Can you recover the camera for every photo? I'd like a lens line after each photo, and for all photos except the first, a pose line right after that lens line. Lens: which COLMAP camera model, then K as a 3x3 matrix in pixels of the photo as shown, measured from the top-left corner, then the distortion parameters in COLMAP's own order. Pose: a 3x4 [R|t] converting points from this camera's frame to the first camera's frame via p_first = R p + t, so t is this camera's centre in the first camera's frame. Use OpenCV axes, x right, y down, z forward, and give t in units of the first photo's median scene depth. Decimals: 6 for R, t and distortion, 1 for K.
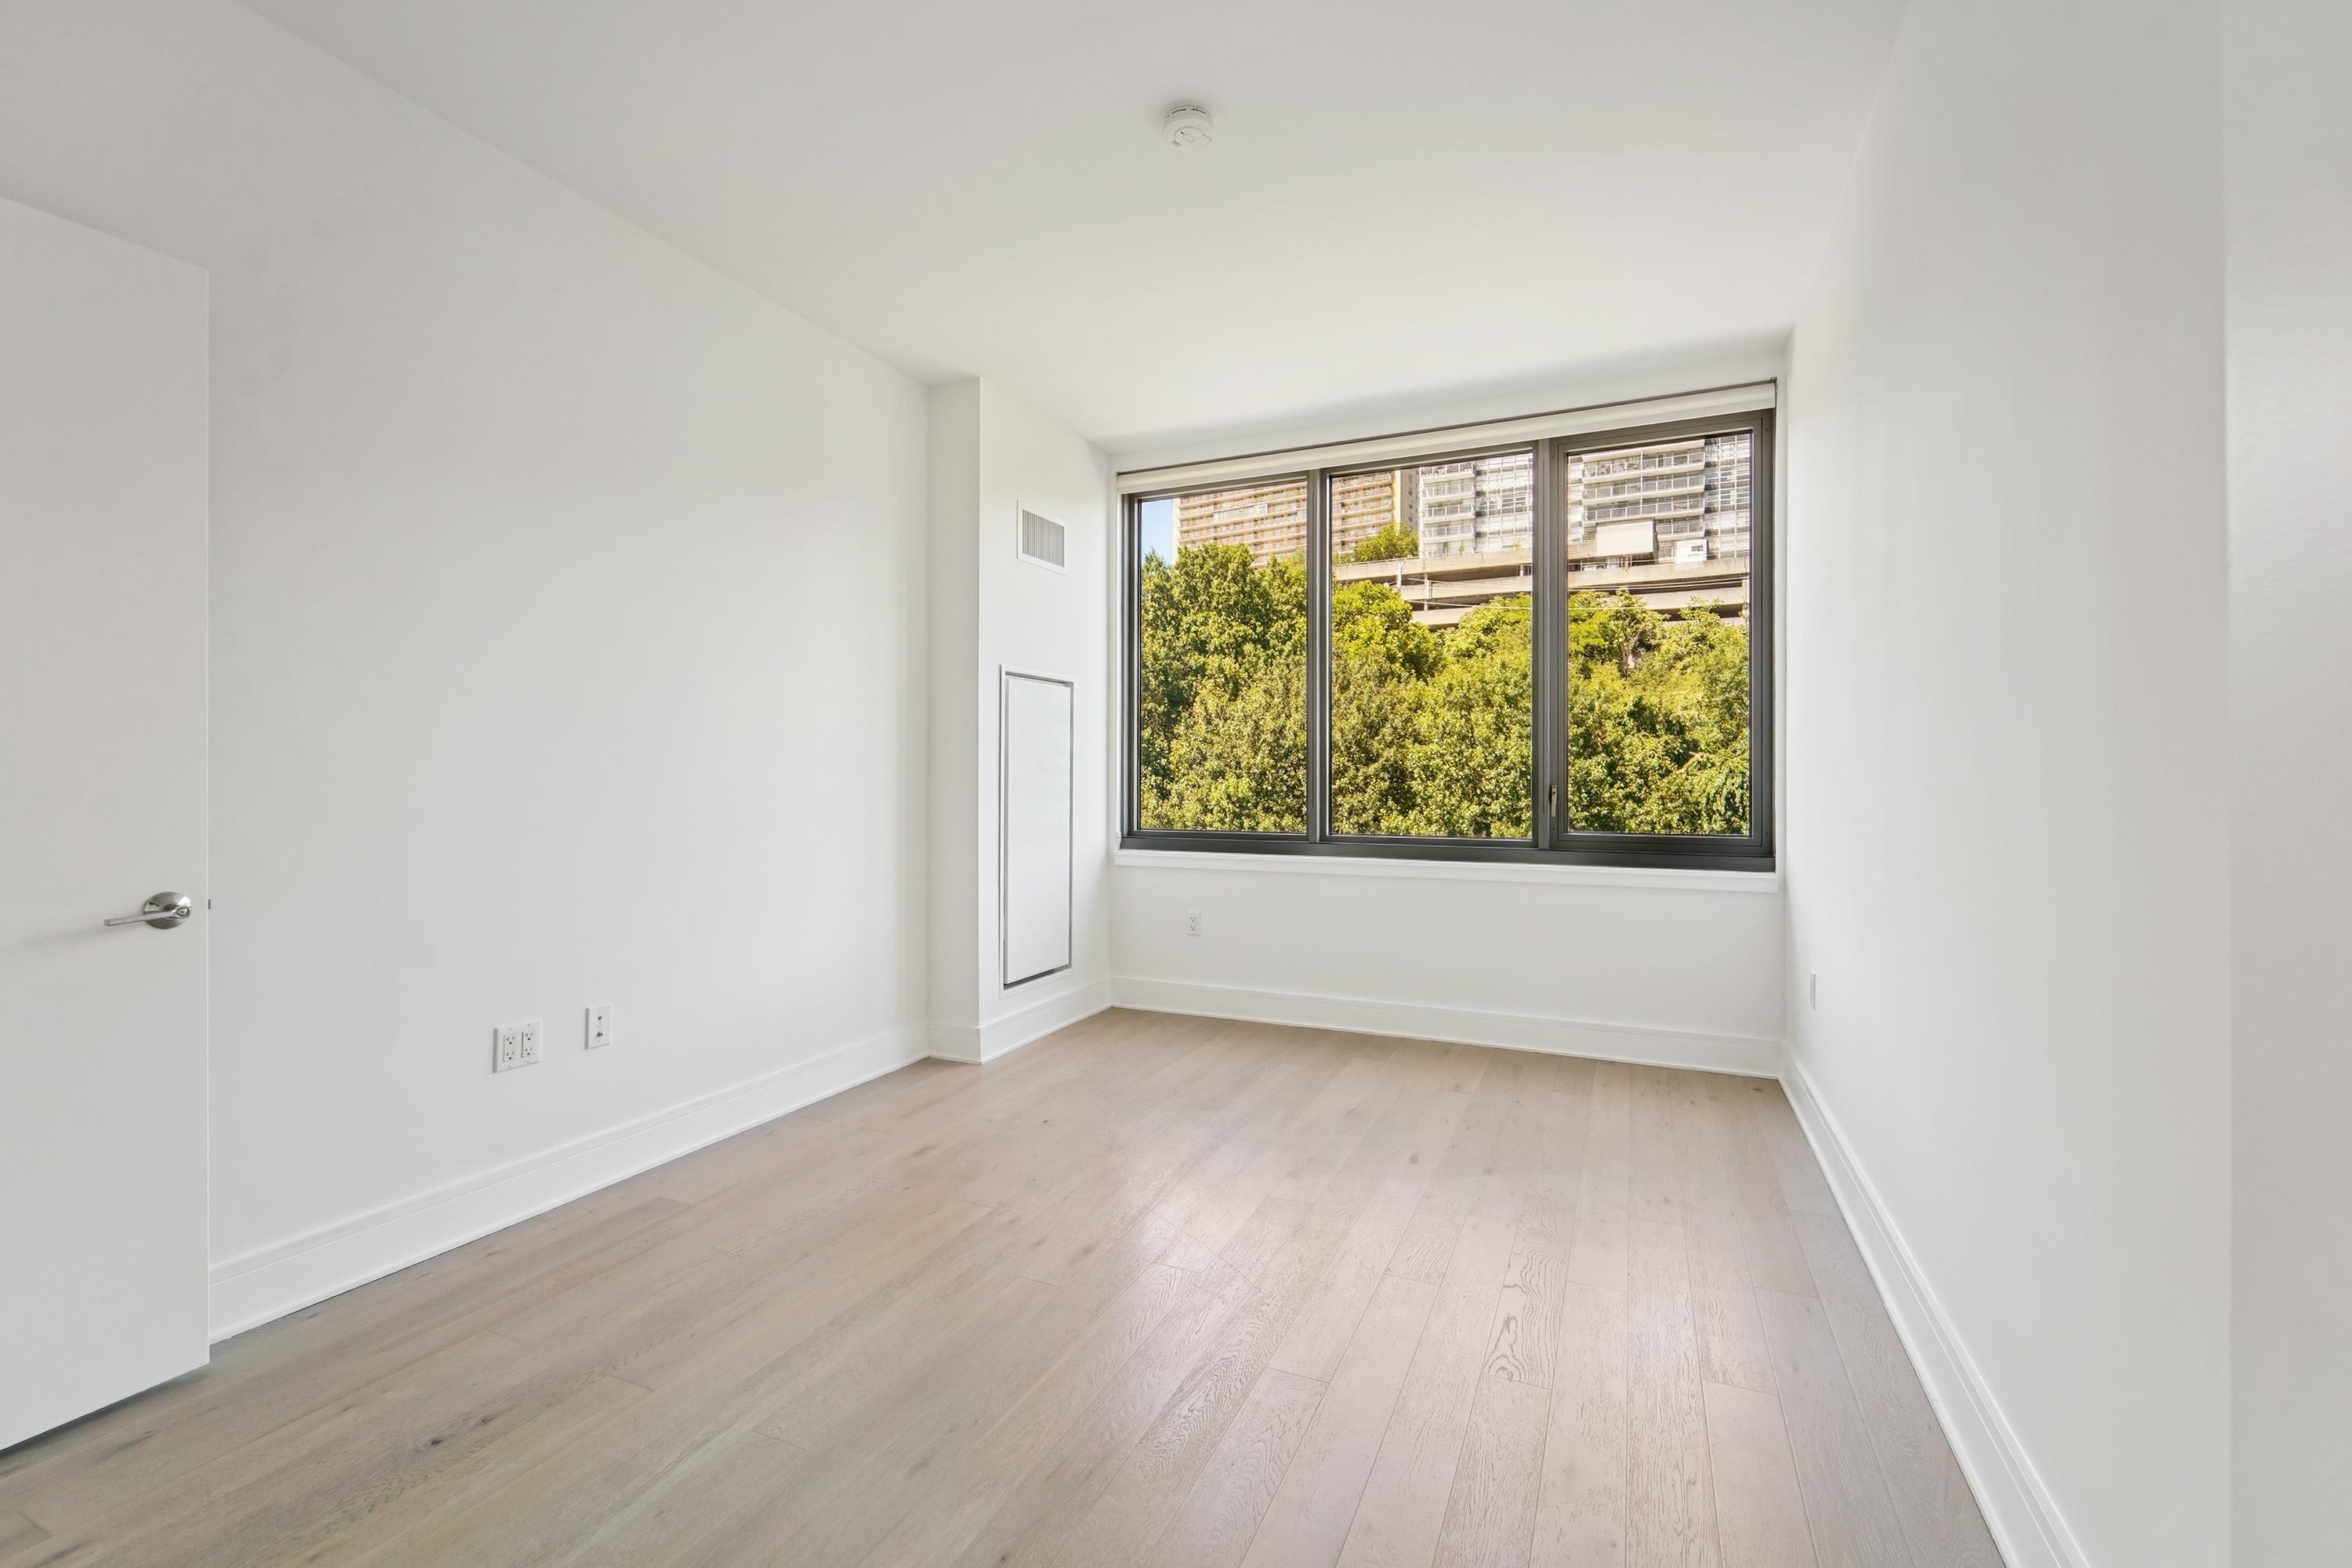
lens RADIAL K [[982.5, 0, 1182.1], [0, 982.5, 801.7], [0, 0, 1]] dist [0.016245, -0.005147]
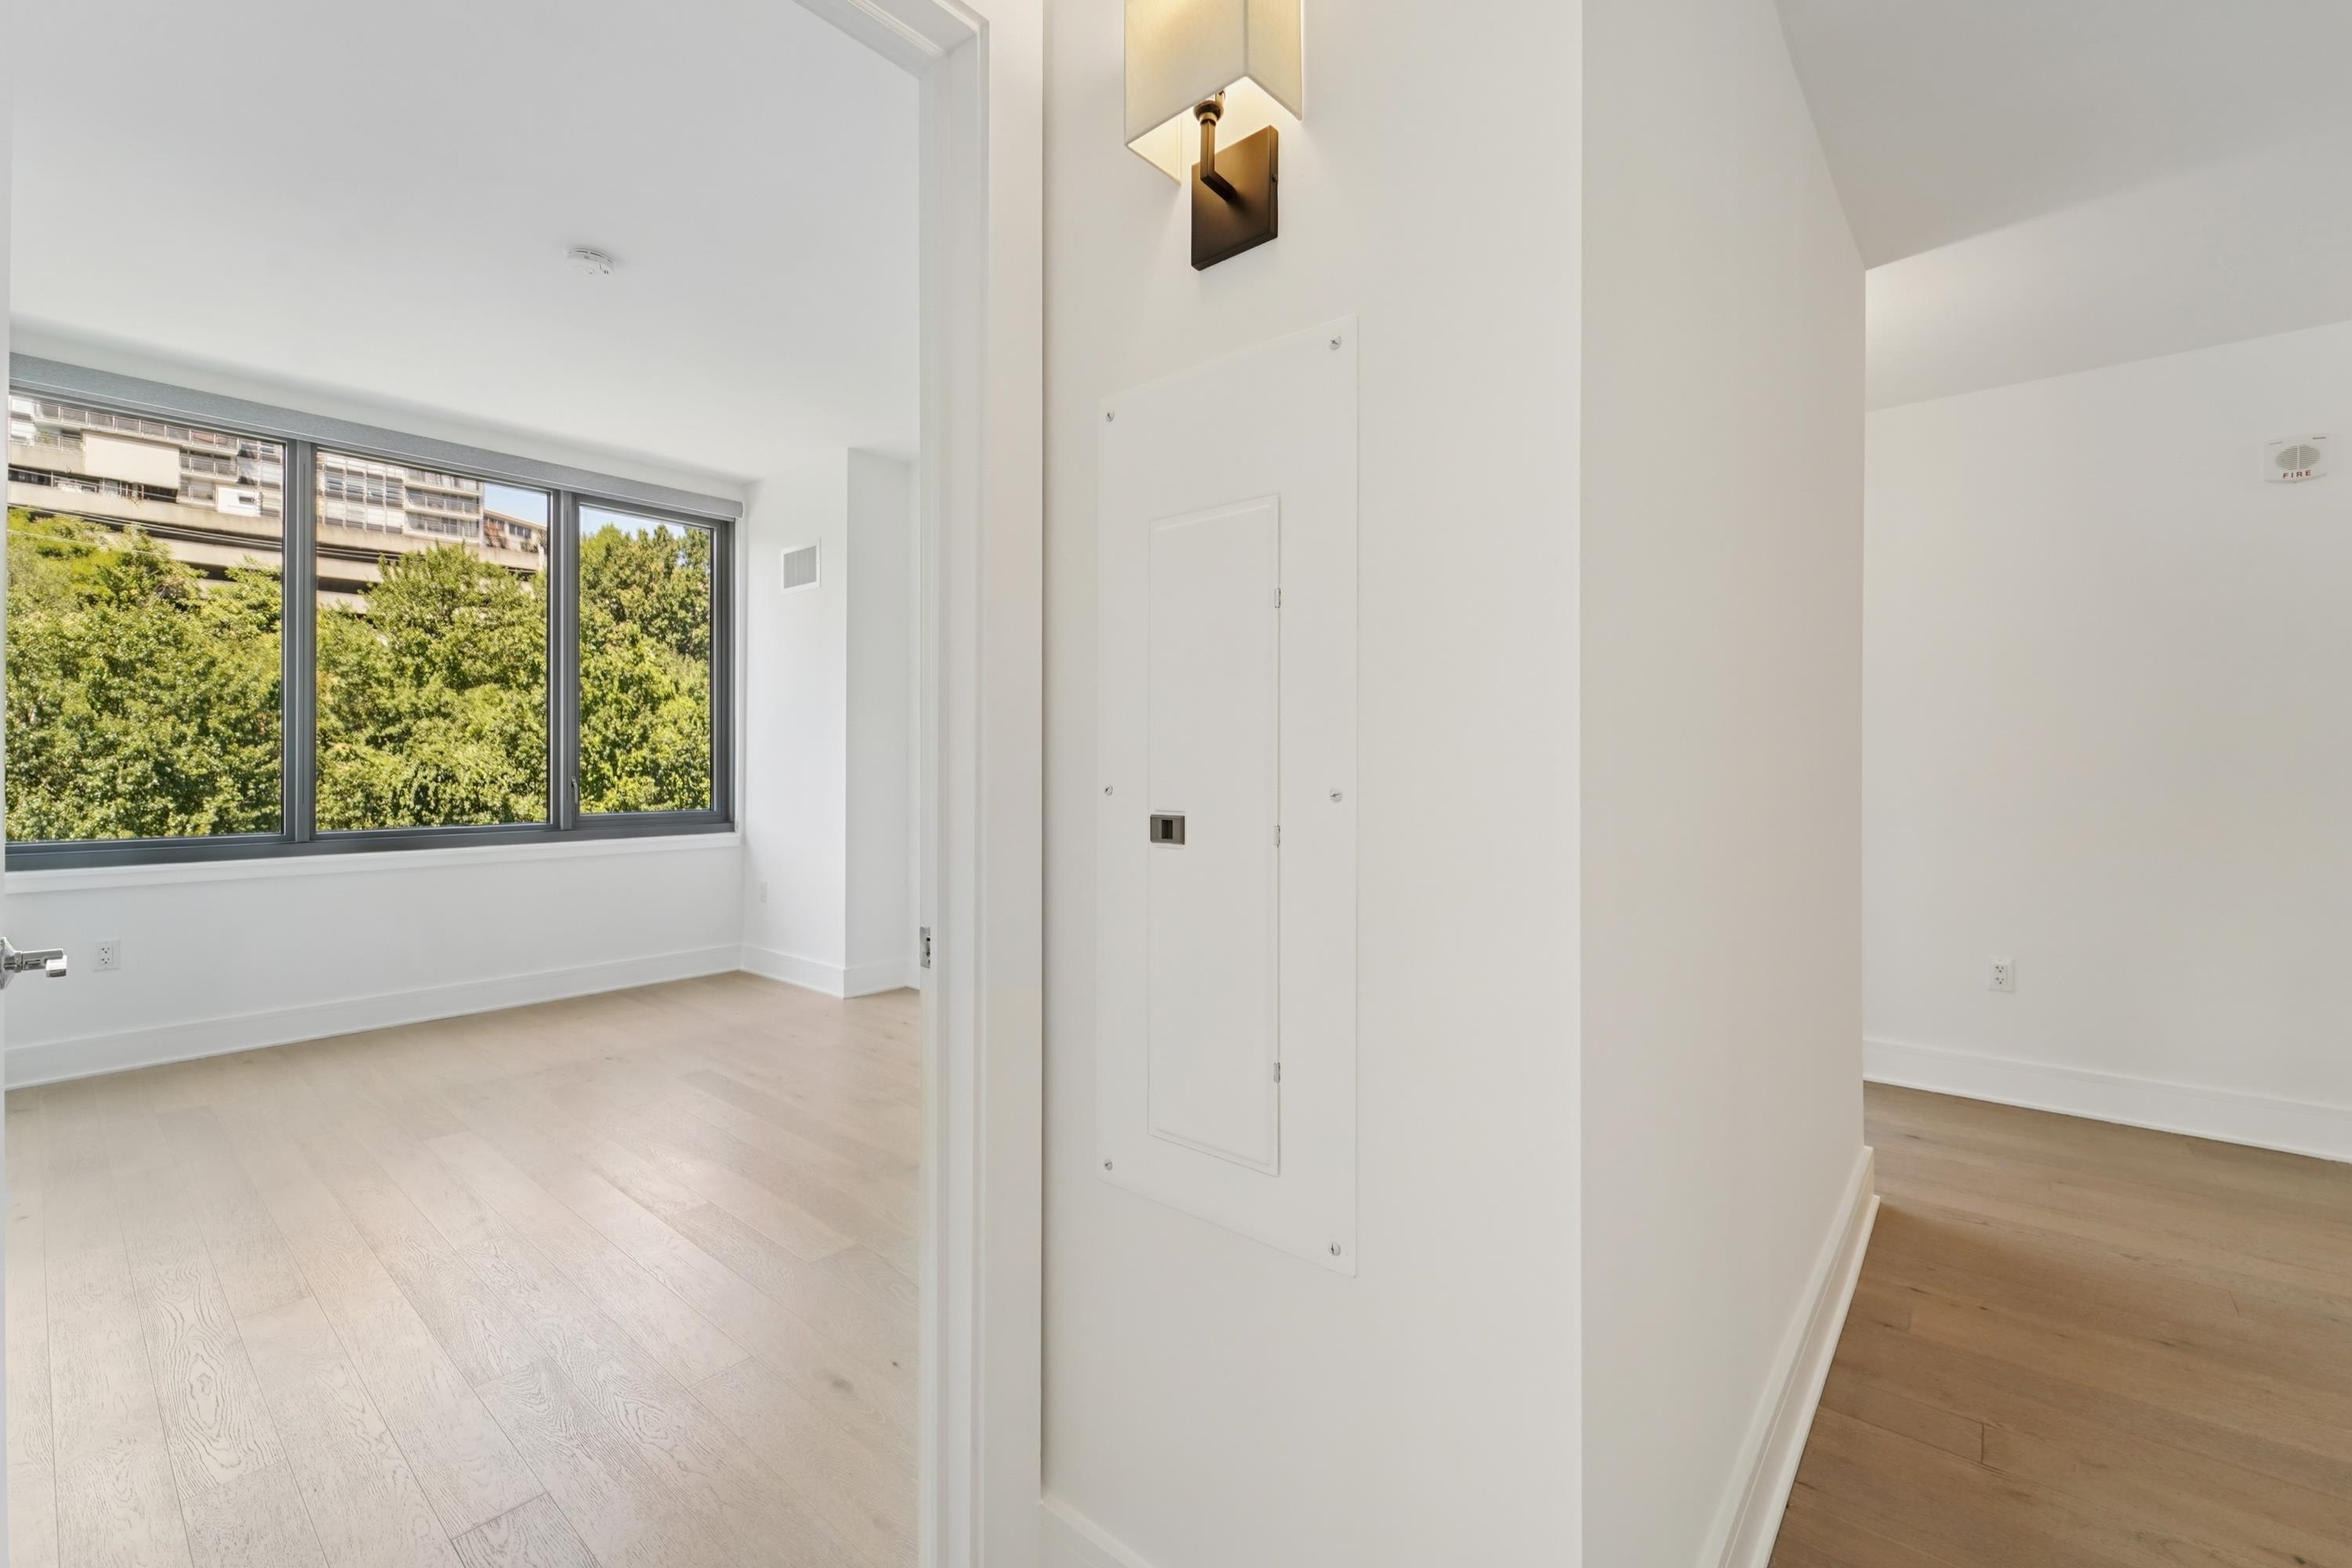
lens RADIAL K [[982.5, 0, 1167.9], [0, 982.5, 767.2], [0, 0, 1]] dist [0.016245, -0.005147]
pose [[0.288326, 0.000528, 0.957532, -0.120520], [0.026883, 0.999601, -0.008646, 0.000496], [-0.957155, 0.028234, 0.288196, 0.021853]]
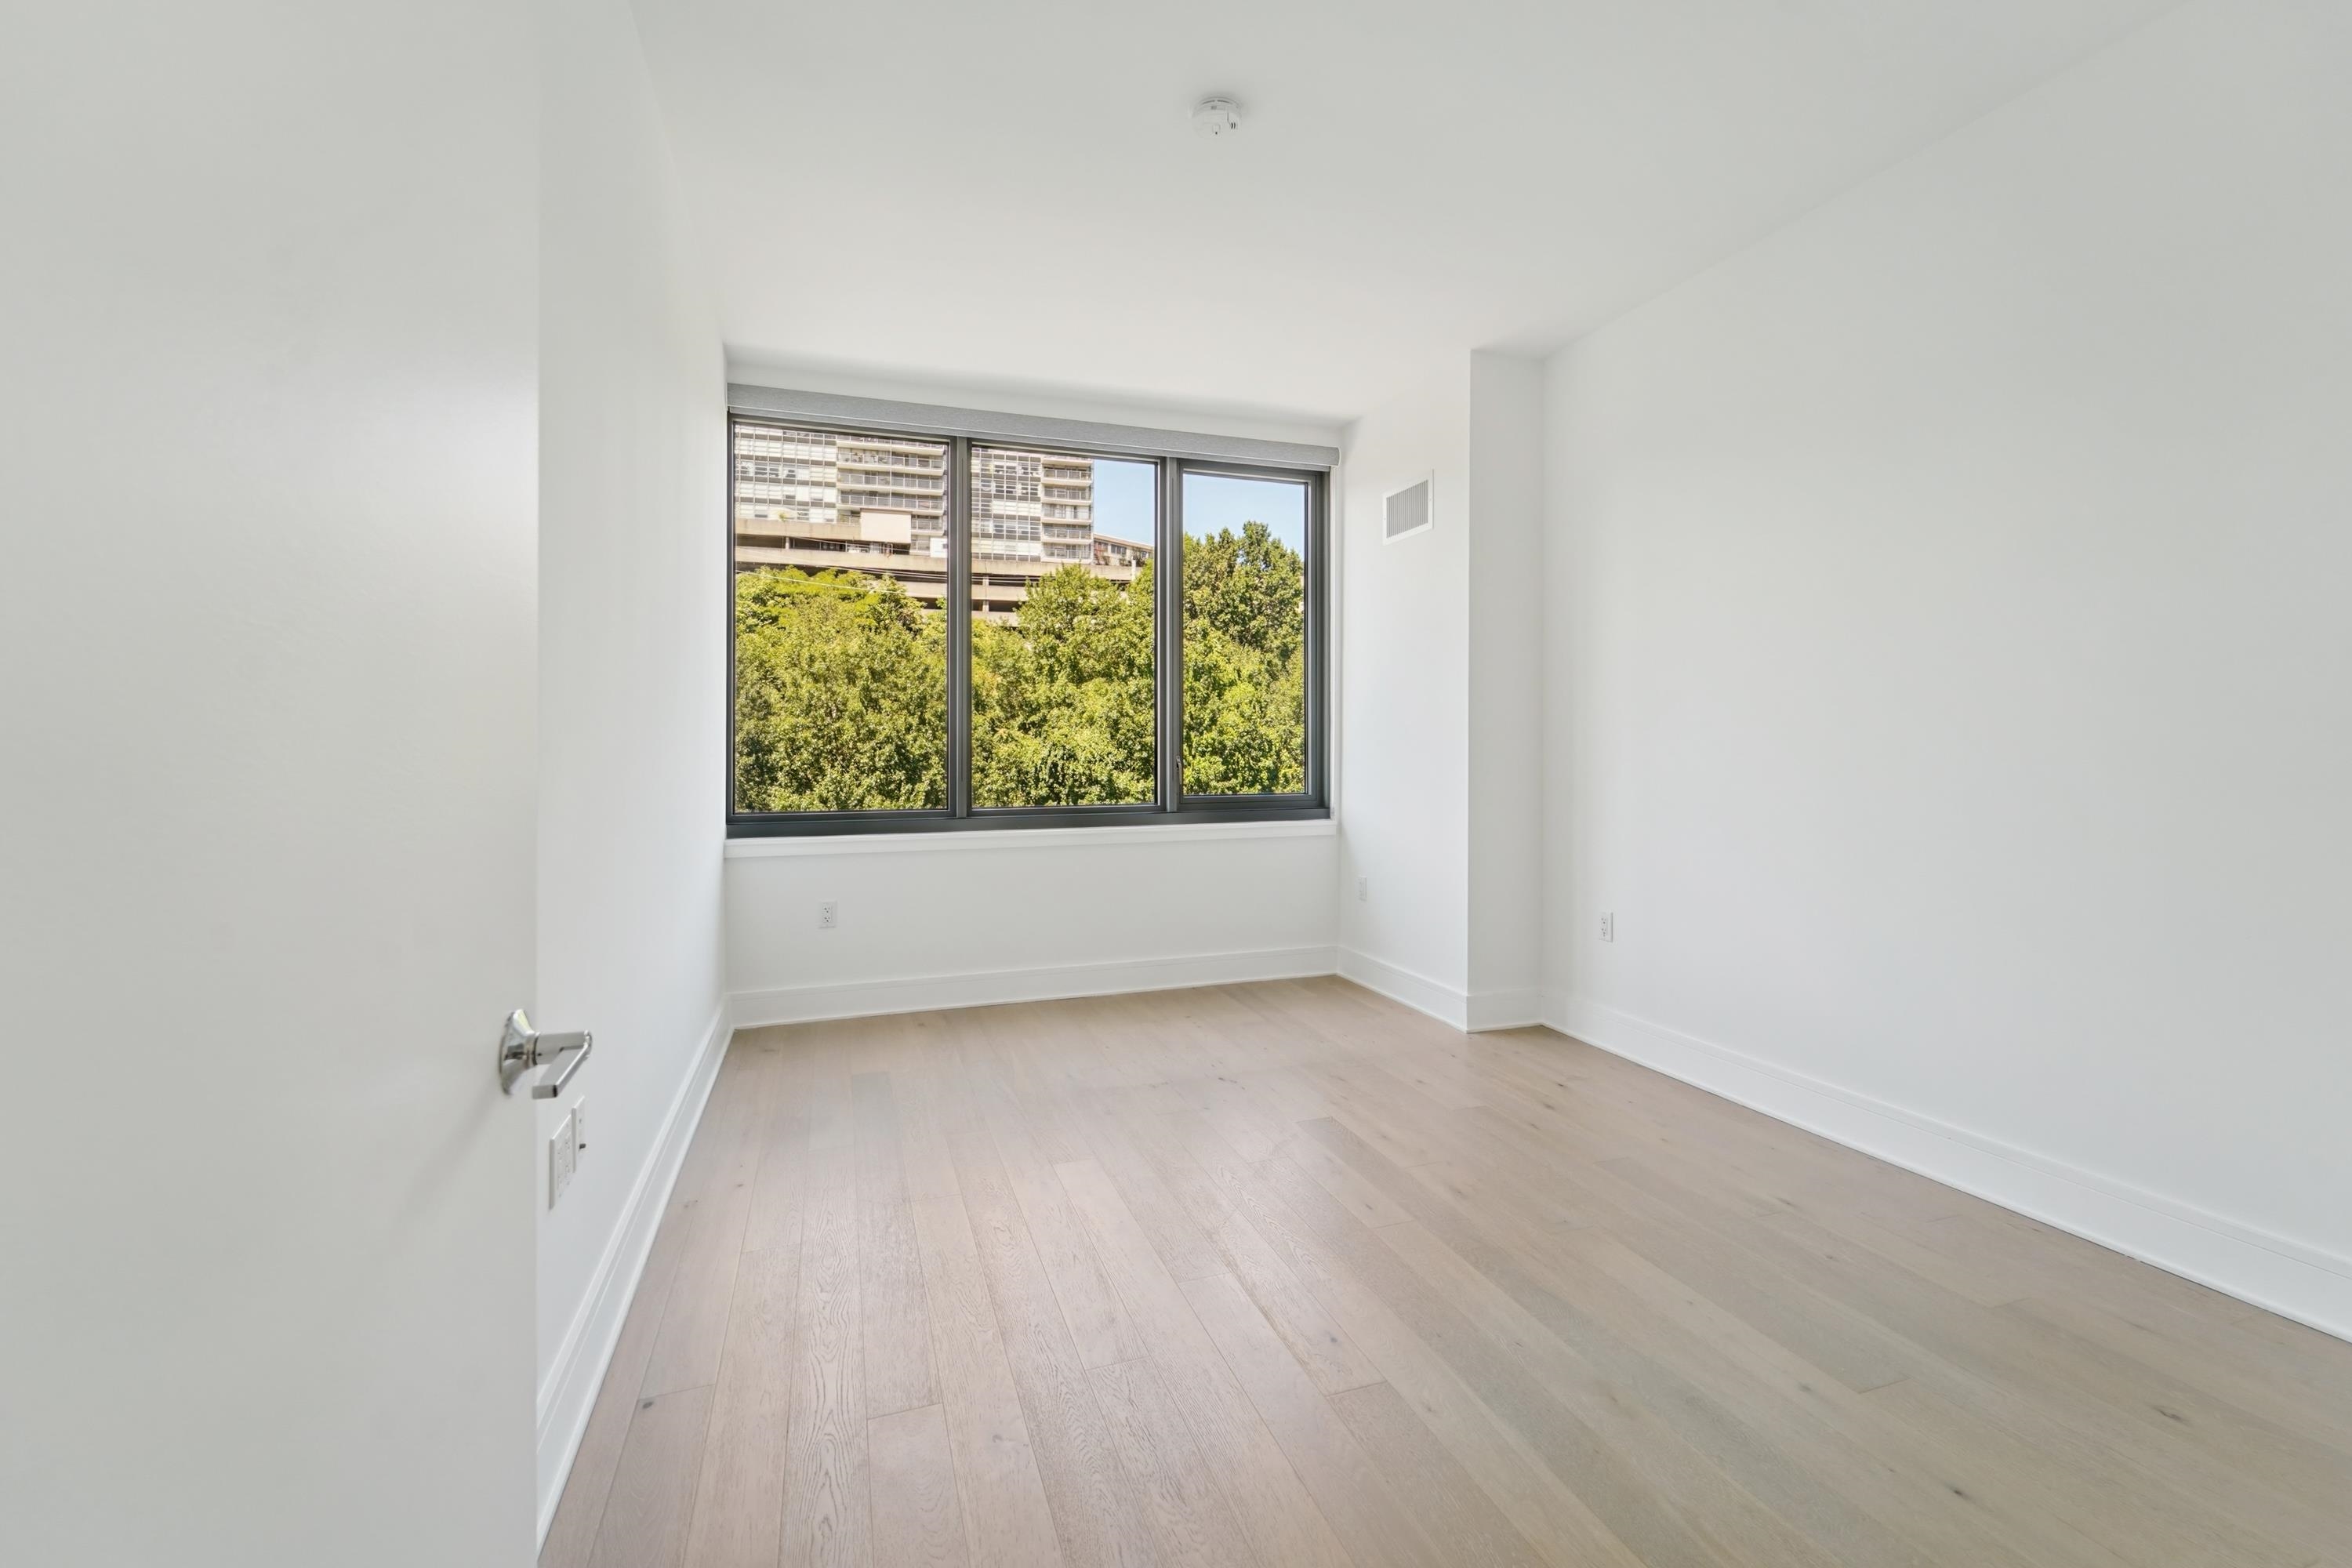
lens RADIAL K [[982.5, 0, 1171.9], [0, 982.5, 756.0], [0, 0, 1]] dist [0.016245, -0.005147]
pose [[0.730221, -0.007183, 0.683173, -0.105931], [0.021621, 0.999687, -0.012600, -0.000003], [-0.682868, 0.023971, 0.730148, 0.041316]]
